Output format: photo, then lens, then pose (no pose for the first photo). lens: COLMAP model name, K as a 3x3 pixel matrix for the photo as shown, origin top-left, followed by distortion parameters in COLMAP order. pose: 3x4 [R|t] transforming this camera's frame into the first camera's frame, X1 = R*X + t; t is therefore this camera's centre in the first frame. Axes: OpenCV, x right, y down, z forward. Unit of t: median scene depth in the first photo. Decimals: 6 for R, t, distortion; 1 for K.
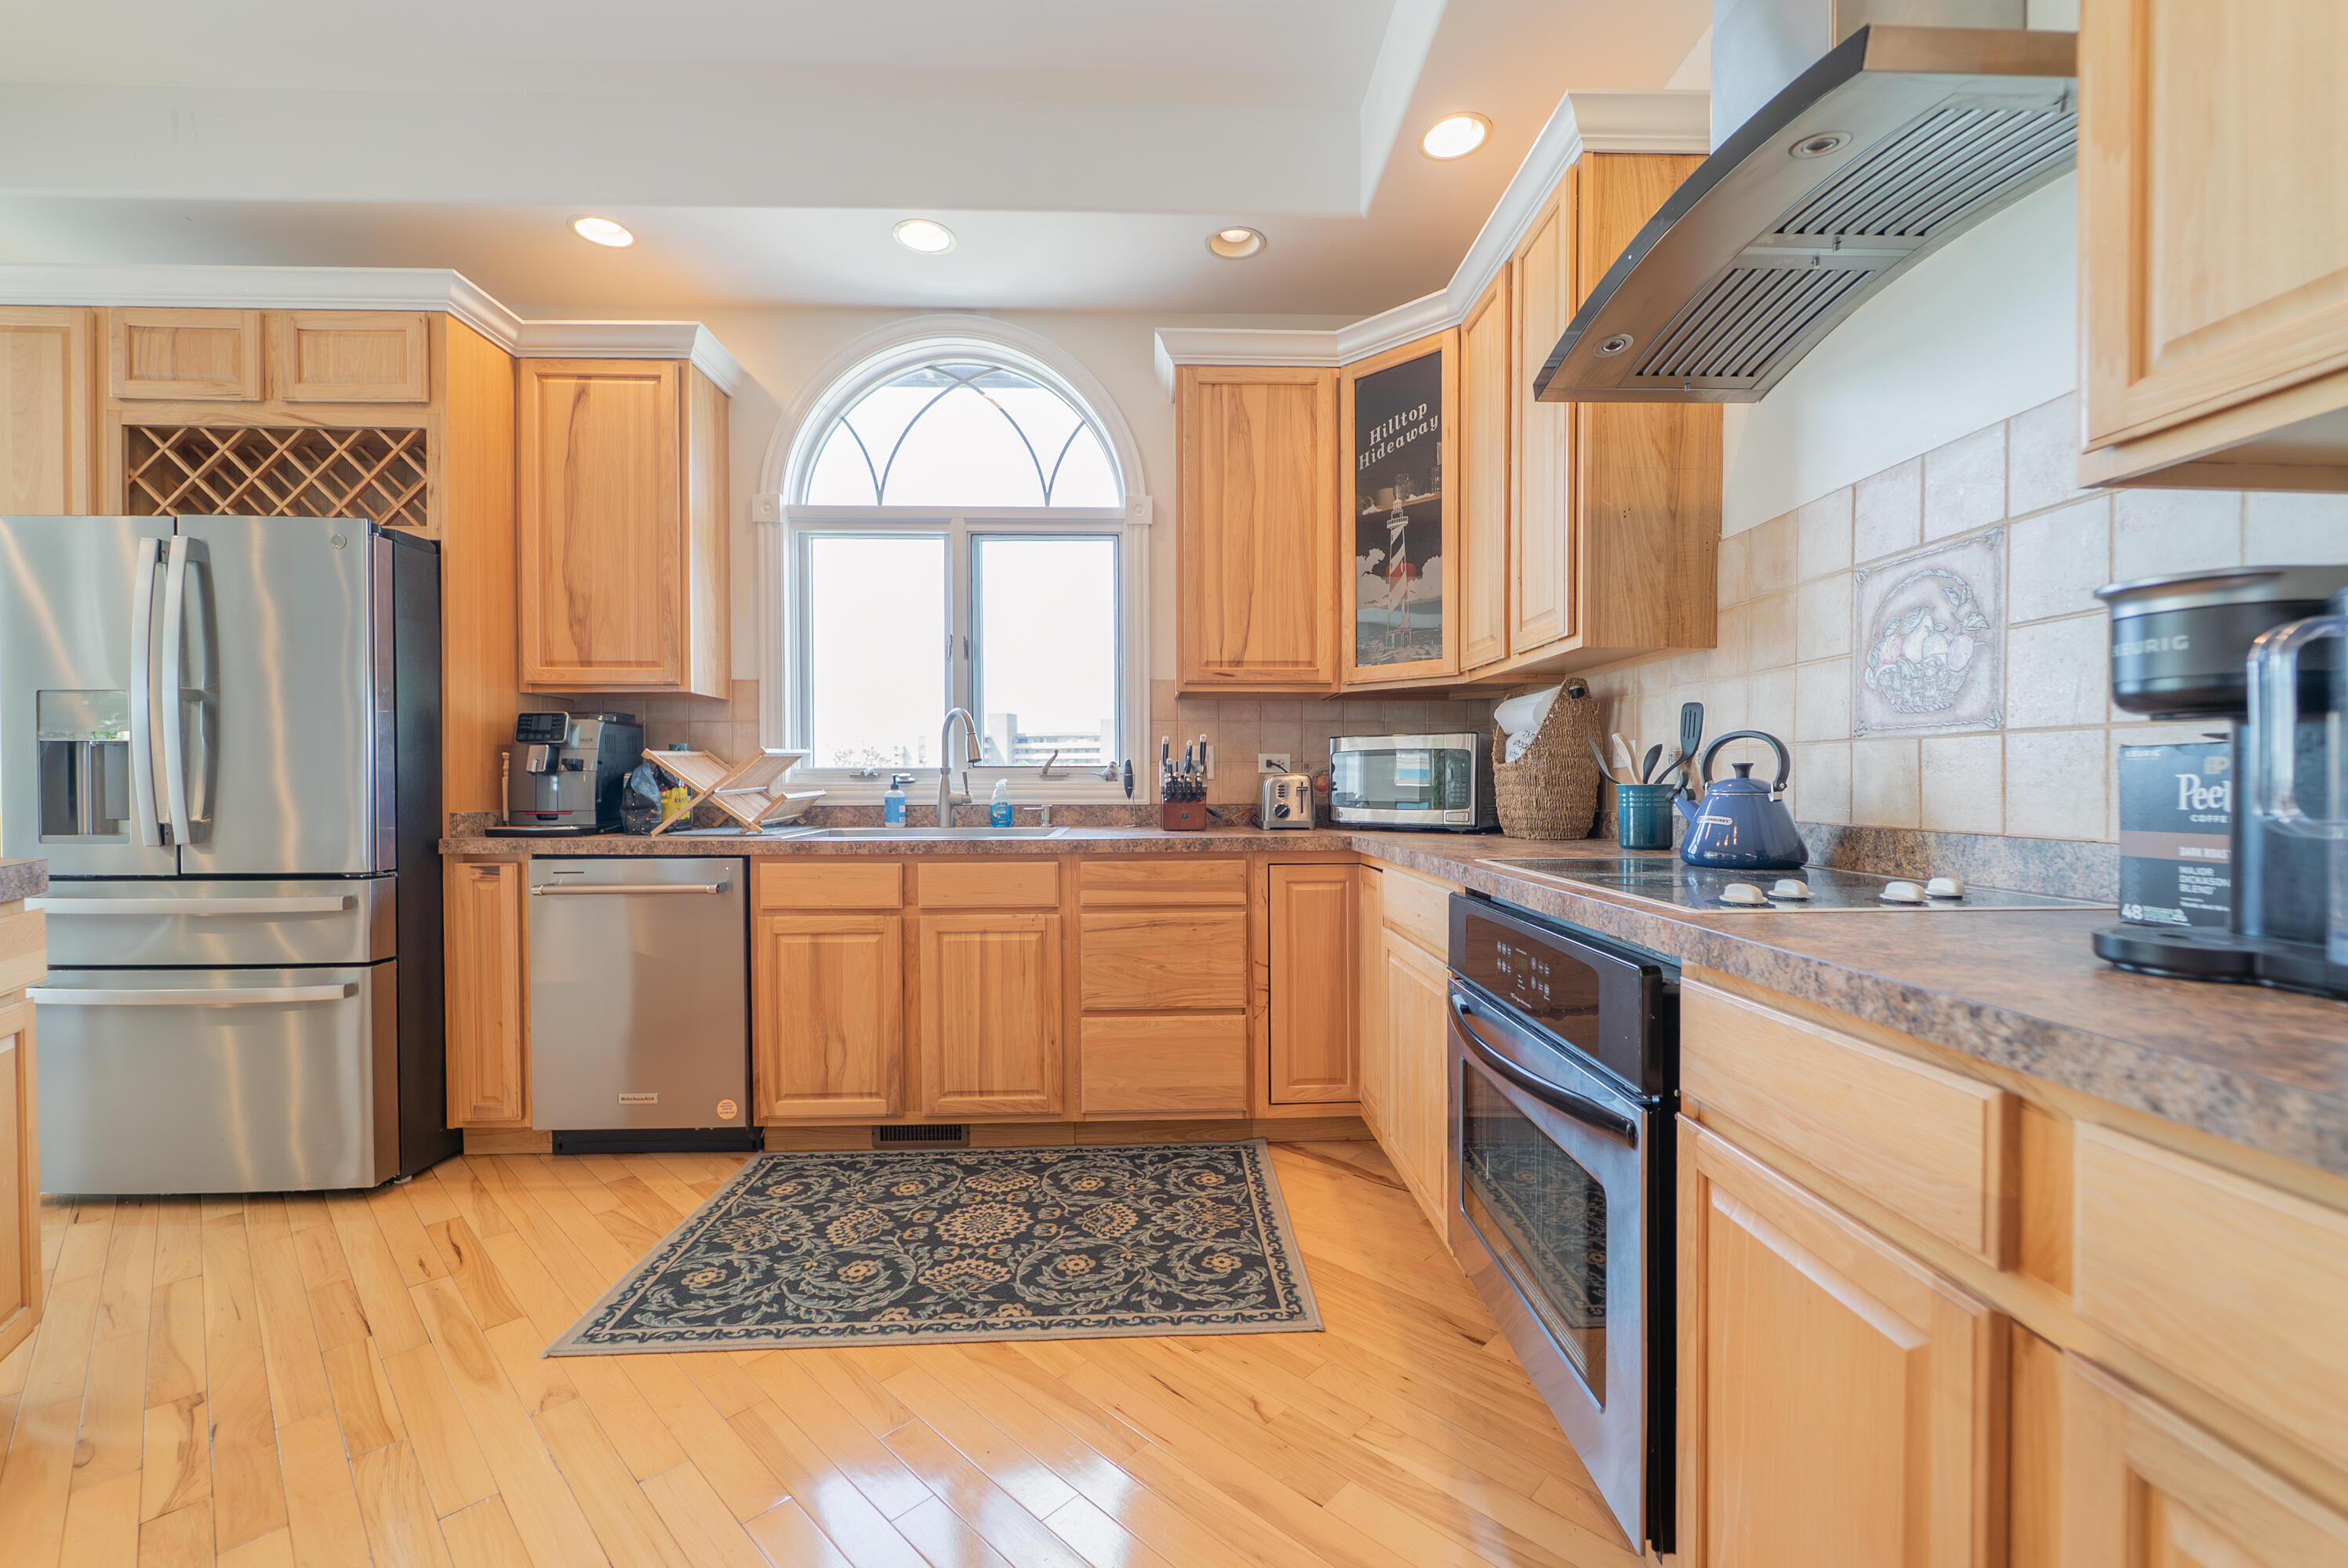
lens RADIAL K [[953.4, 0, 1182.9], [0, 953.4, 792.9], [0, 0, 1]] dist [-0.001813, -0.000764]
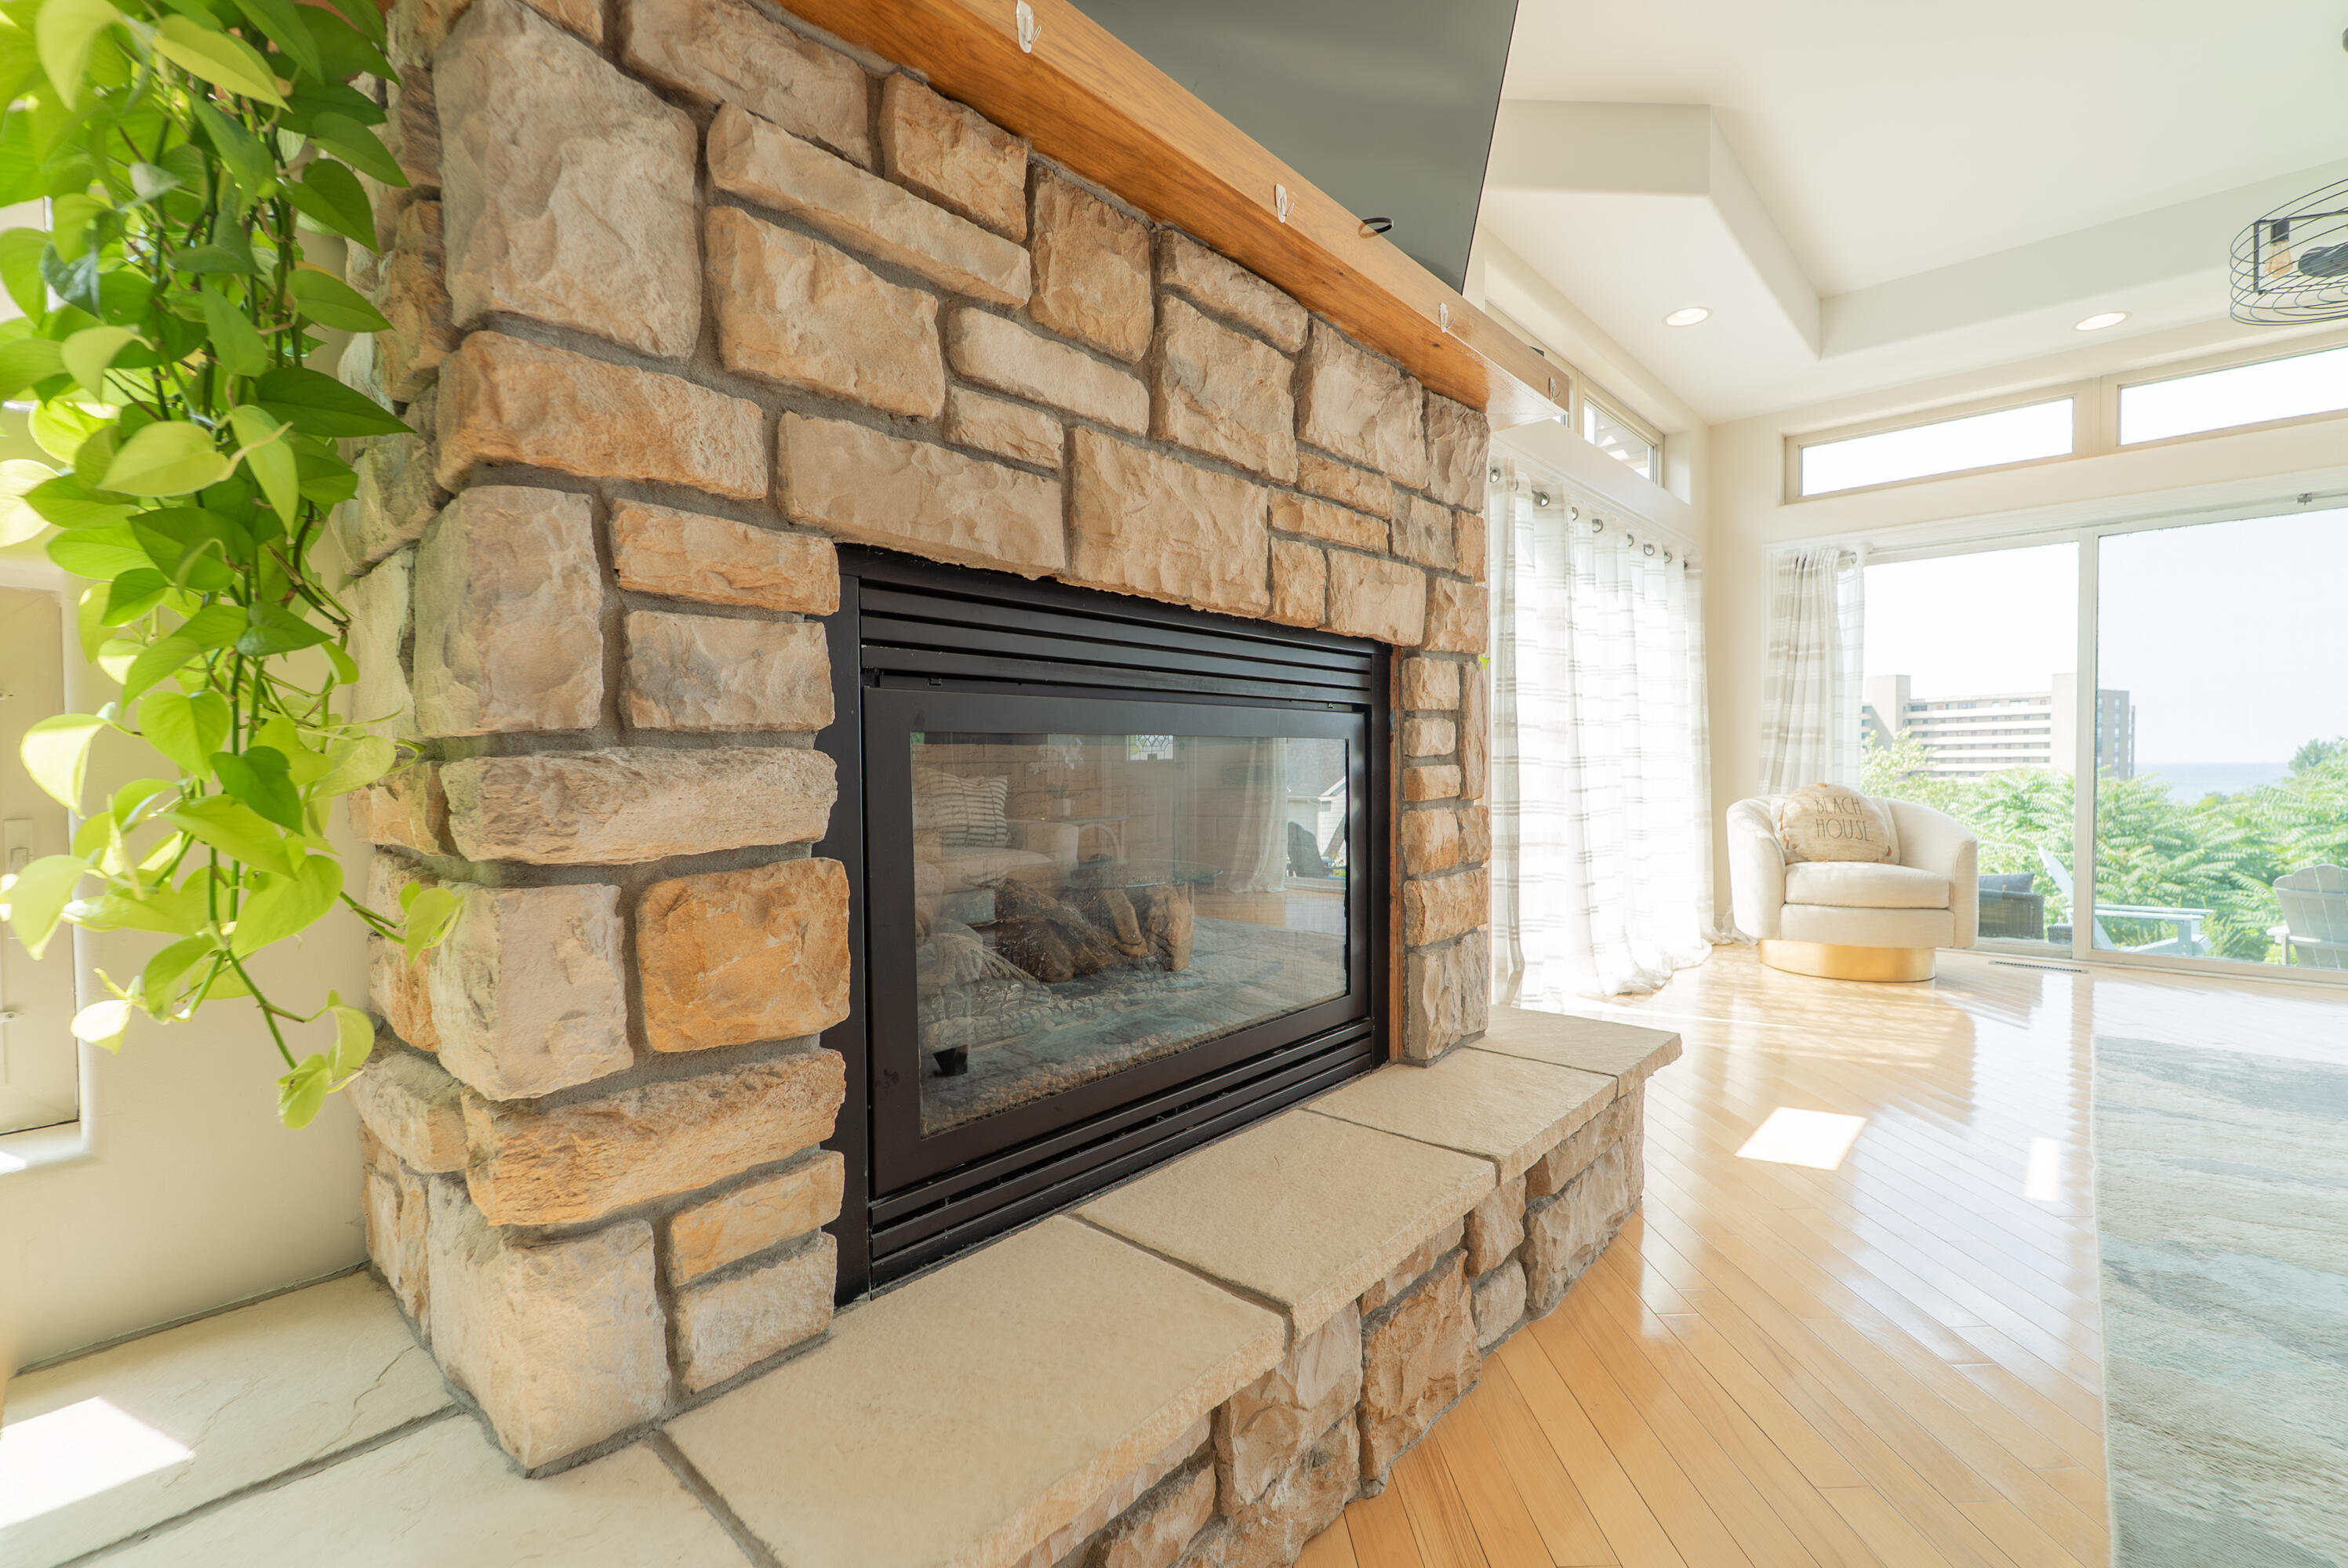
lens RADIAL K [[982.7, 0, 1174.0], [0, 982.7, 784.0], [0, 0, 1]] dist [-0.000139, -0.000174]
pose [[0.714330, 0.012740, -0.699693, -2.716150], [-0.005256, 0.999904, 0.012839, 0.072172], [0.699789, -0.005494, 0.714329, -1.019433]]
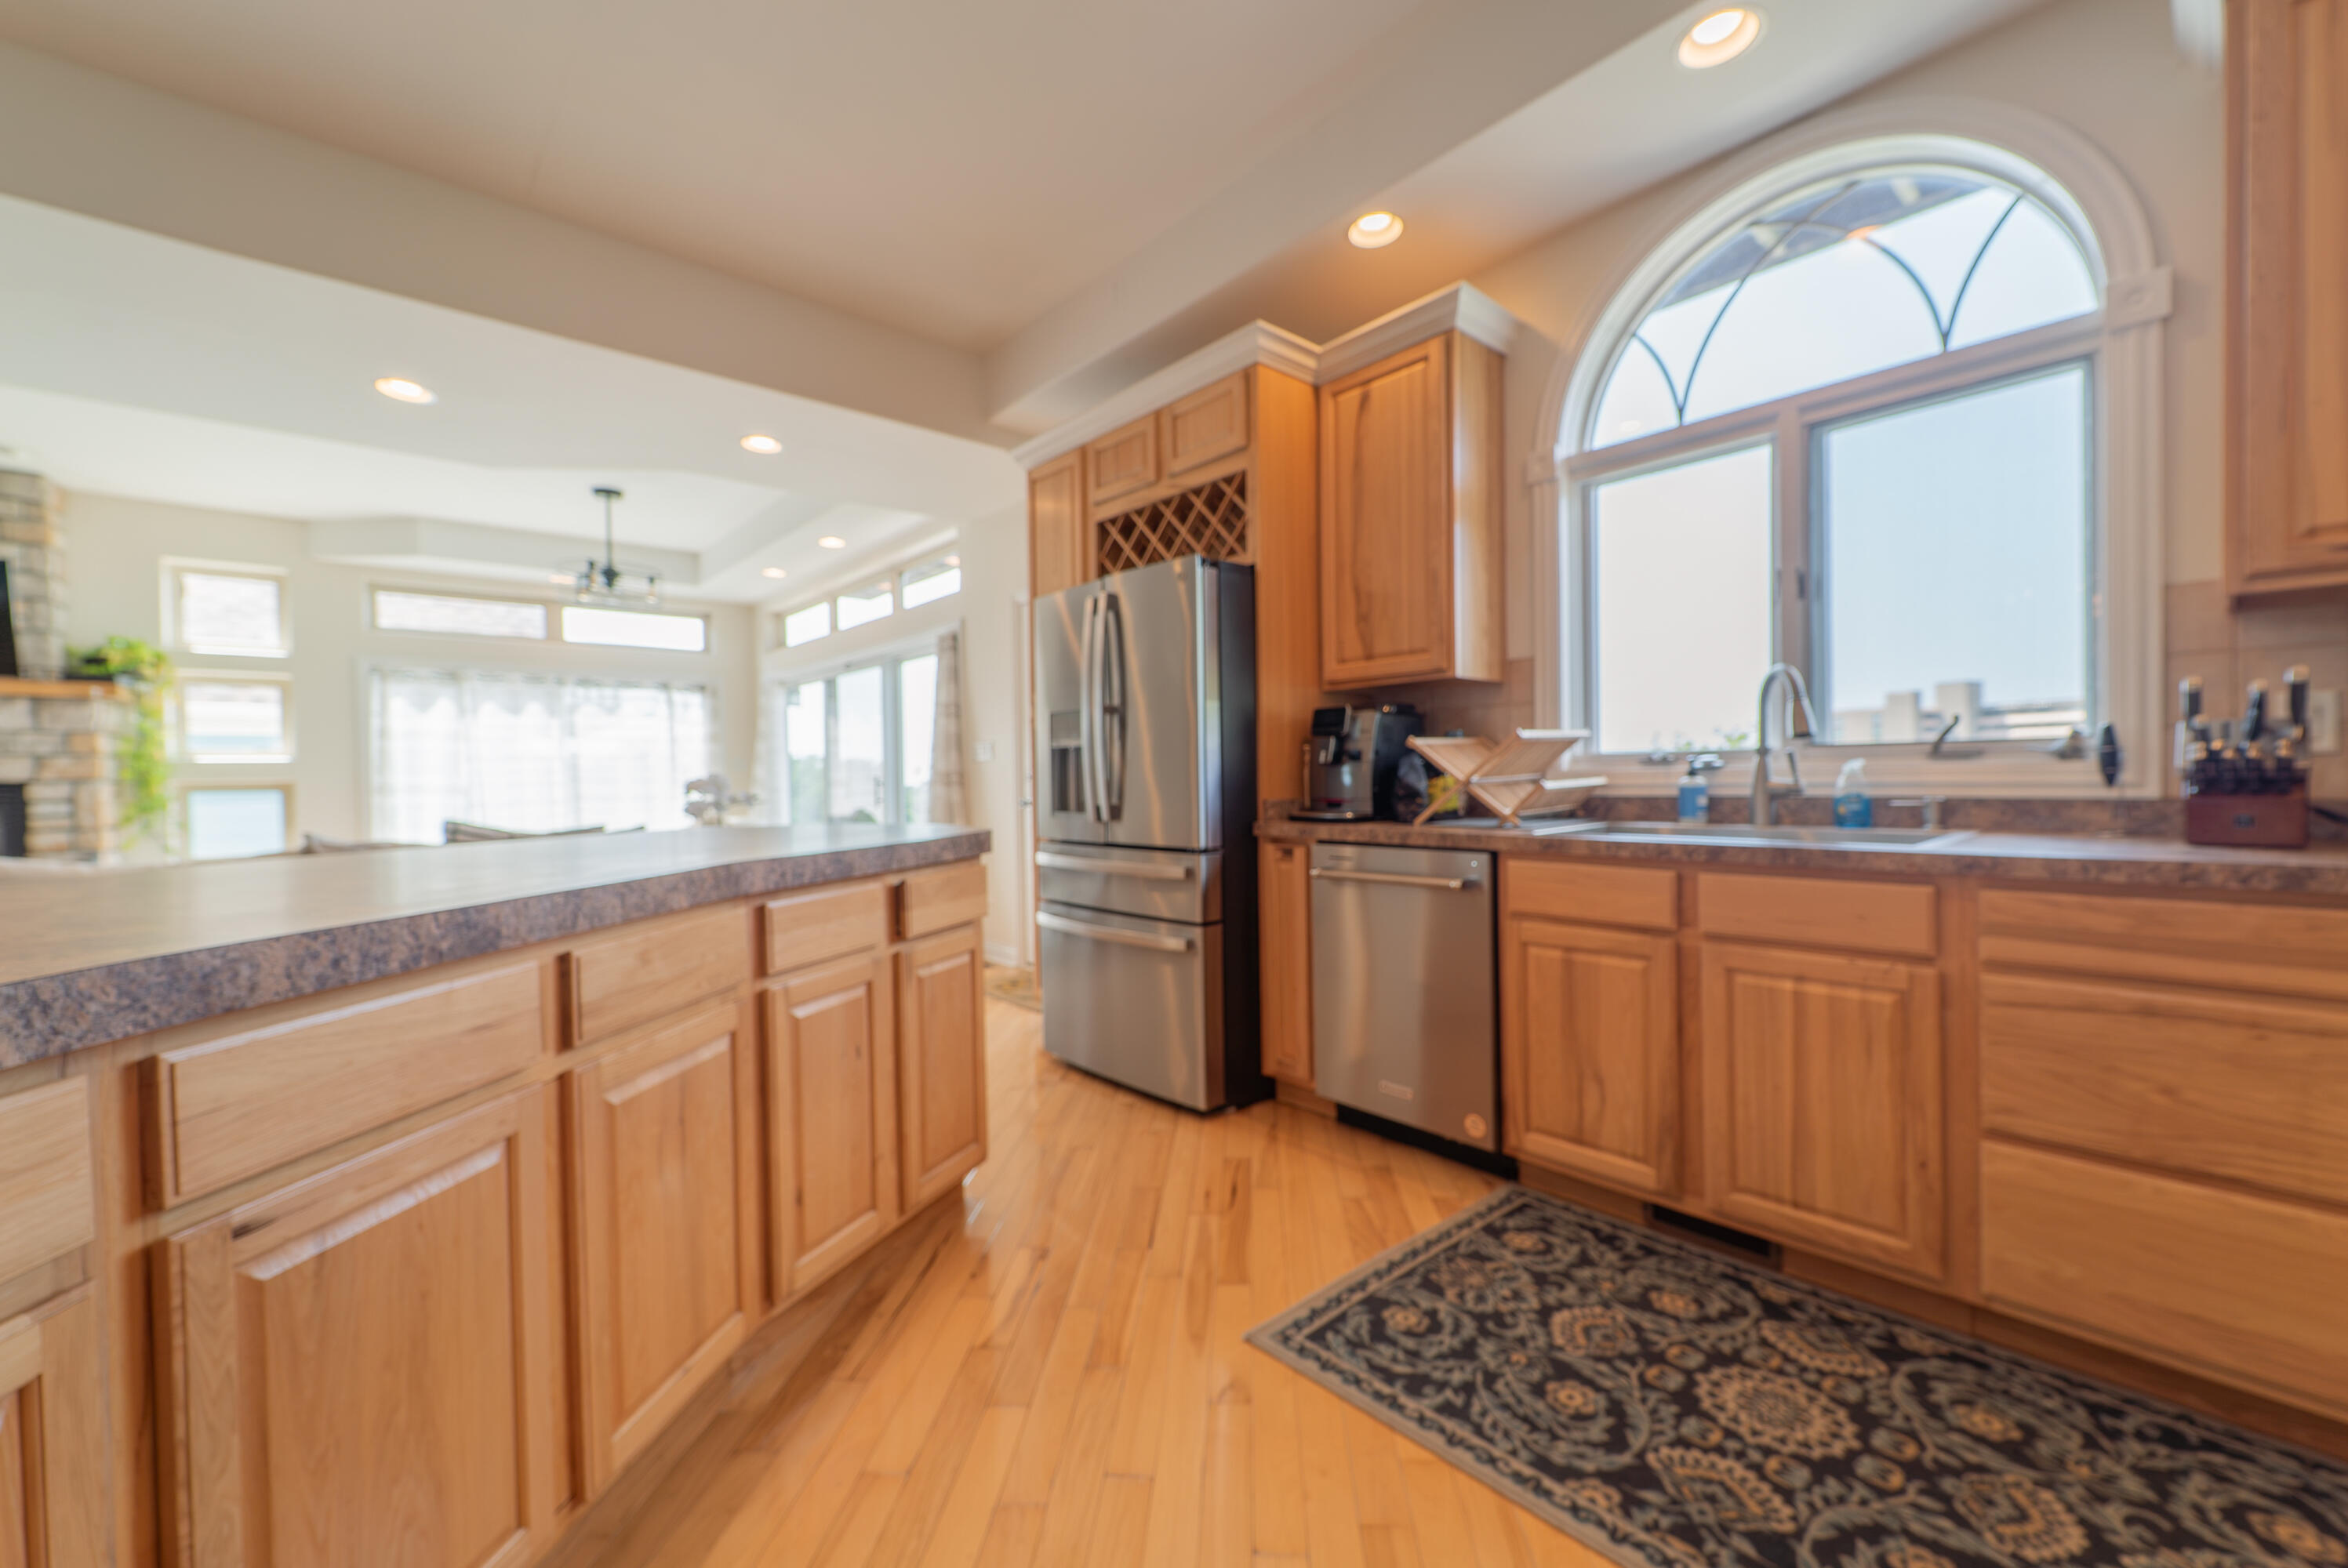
lens RADIAL K [[926.7, 0, 1182.1], [0, 926.7, 790.4], [0, 0, 1]] dist [0.006468, -0.001792]
pose [[0.634361, 0.003877, -0.773027, 0.031255], [0.003547, 0.999962, 0.007925, 0.000458], [0.773028, -0.007769, 0.634324, 0.213341]]
